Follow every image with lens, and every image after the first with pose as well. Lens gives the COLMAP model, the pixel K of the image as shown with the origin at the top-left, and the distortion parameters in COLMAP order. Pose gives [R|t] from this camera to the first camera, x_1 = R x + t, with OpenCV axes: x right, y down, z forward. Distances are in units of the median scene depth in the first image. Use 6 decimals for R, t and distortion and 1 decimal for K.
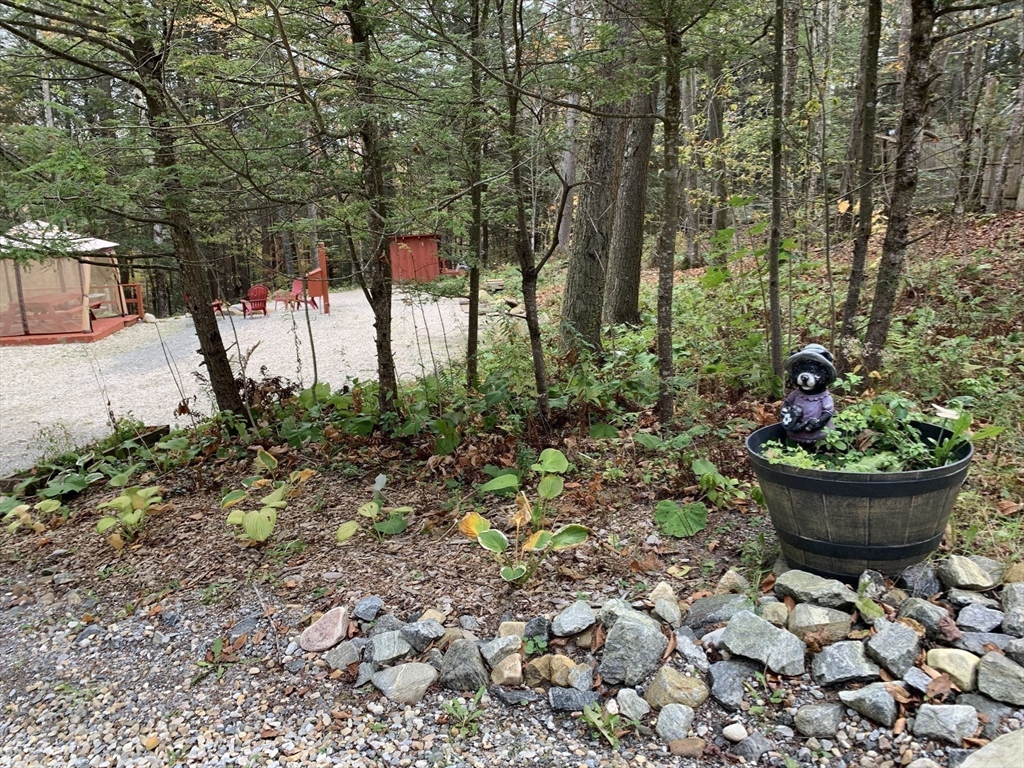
lens RADIAL K [[787.4, 0, 511.8], [0, 787.4, 375.7], [0, 0, 1]] dist [0.048792, -0.066265]
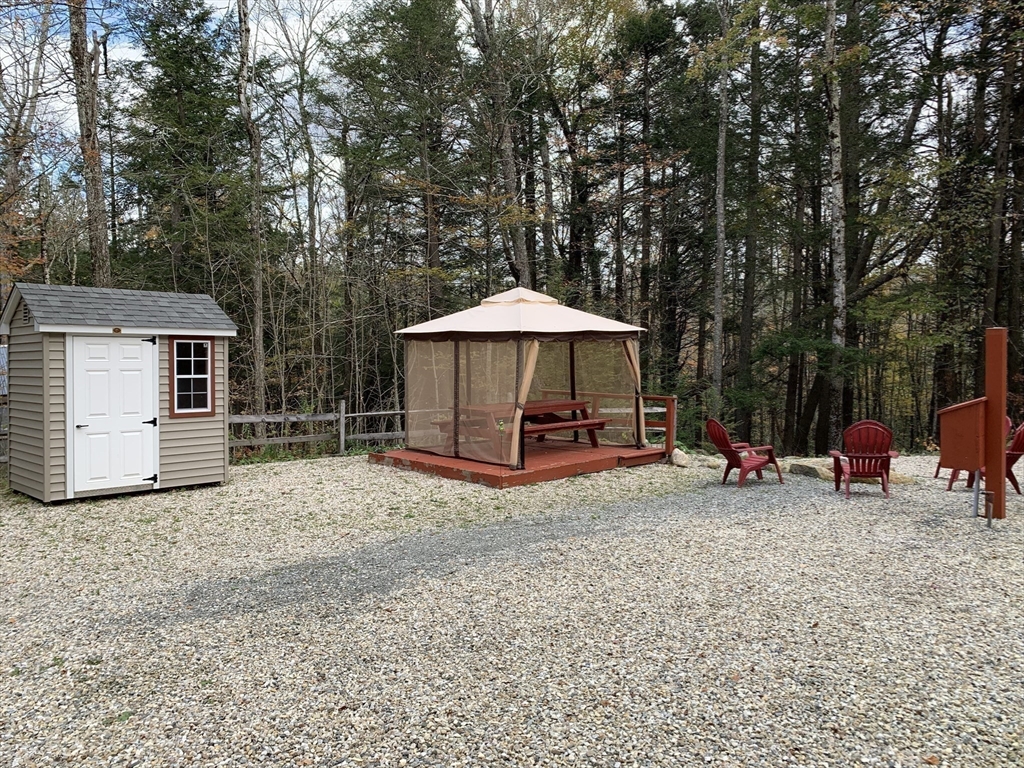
lens RADIAL K [[787.4, 0, 511.8], [0, 787.4, 375.7], [0, 0, 1]] dist [0.048792, -0.066265]
pose [[0.547136, 0.063908, -0.834600, -0.052146], [-0.184708, 0.981720, -0.045915, -0.092134], [0.816410, 0.179279, 0.548939, 0.647266]]
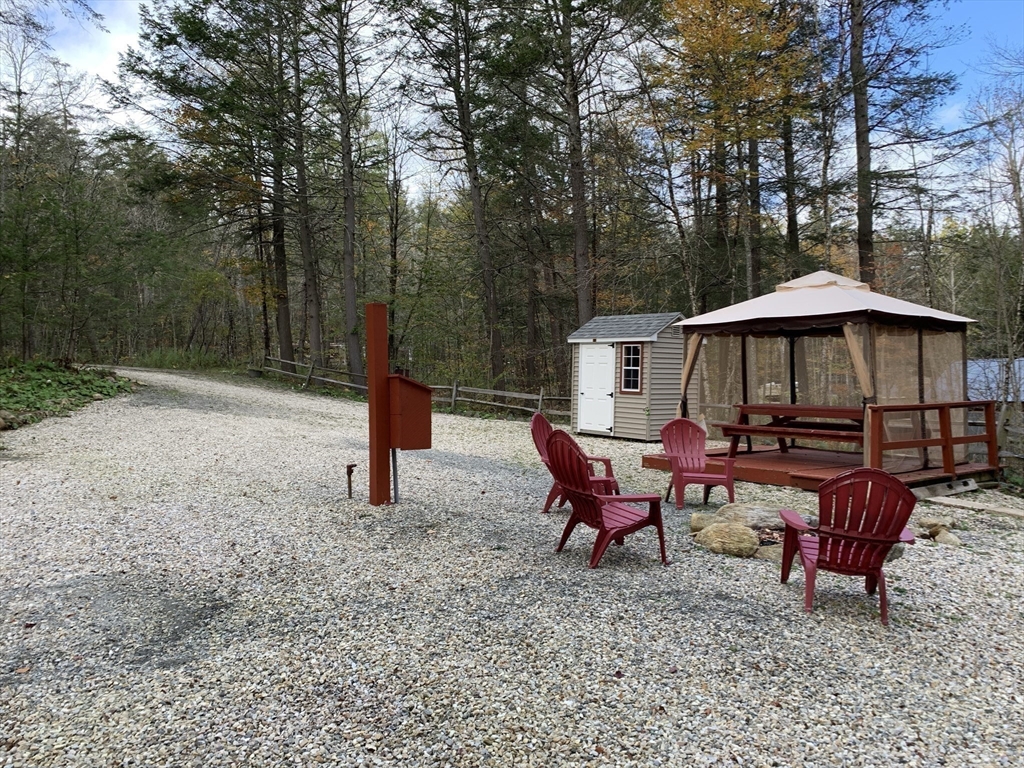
lens RADIAL K [[787.4, 0, 511.8], [0, 787.4, 375.7], [0, 0, 1]] dist [0.048792, -0.066265]
pose [[-0.889647, 0.032716, -0.455475, -0.131909], [-0.065779, 0.977846, 0.198720, -0.223132], [0.451886, 0.206751, -0.867786, 1.420856]]
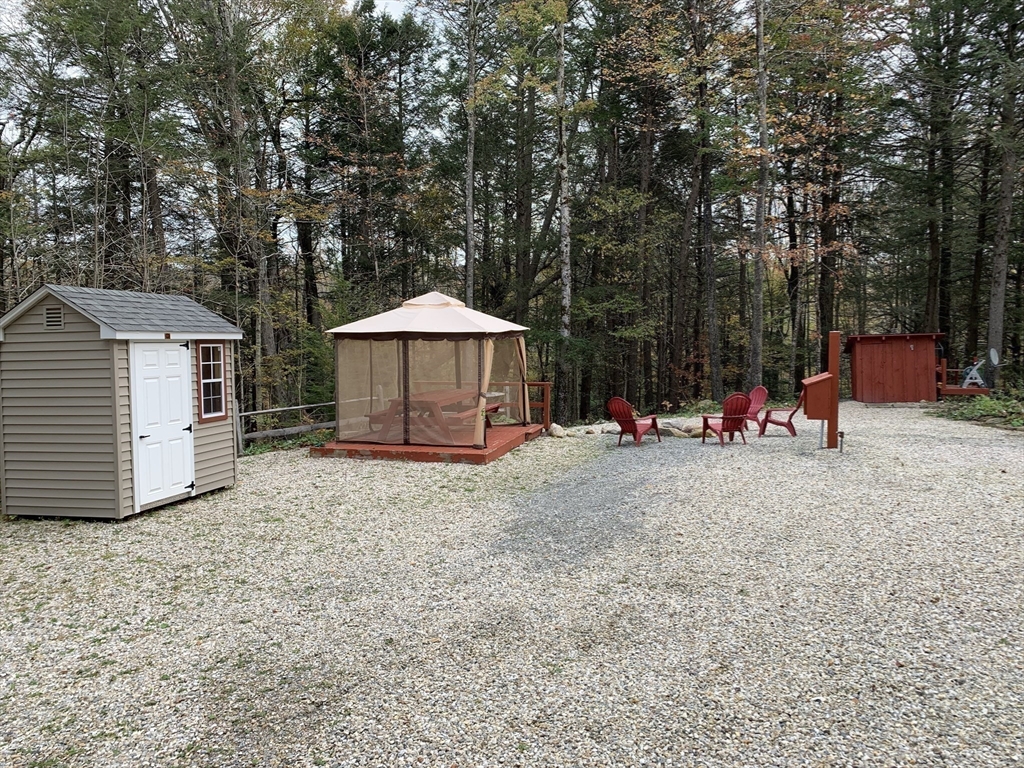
lens RADIAL K [[787.4, 0, 511.8], [0, 787.4, 375.7], [0, 0, 1]] dist [0.048792, -0.066265]
pose [[0.896848, 0.050076, -0.439495, -0.203238], [-0.108992, 0.987955, -0.109845, -0.043334], [0.428700, 0.146415, 0.891504, 0.378178]]
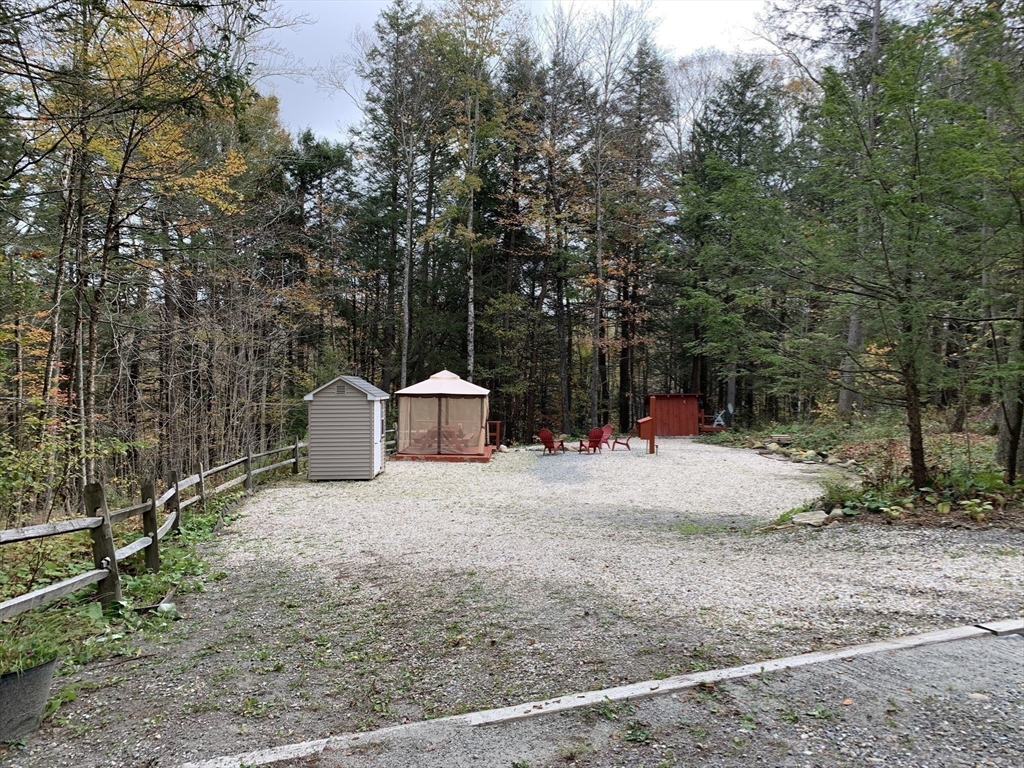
lens RADIAL K [[787.4, 0, 511.8], [0, 787.4, 375.7], [0, 0, 1]] dist [0.048792, -0.066265]
pose [[0.979199, 0.043149, -0.198260, -0.224752], [-0.081668, 0.978295, -0.190442, 0.059164], [0.185739, 0.202672, 0.961470, -0.266239]]
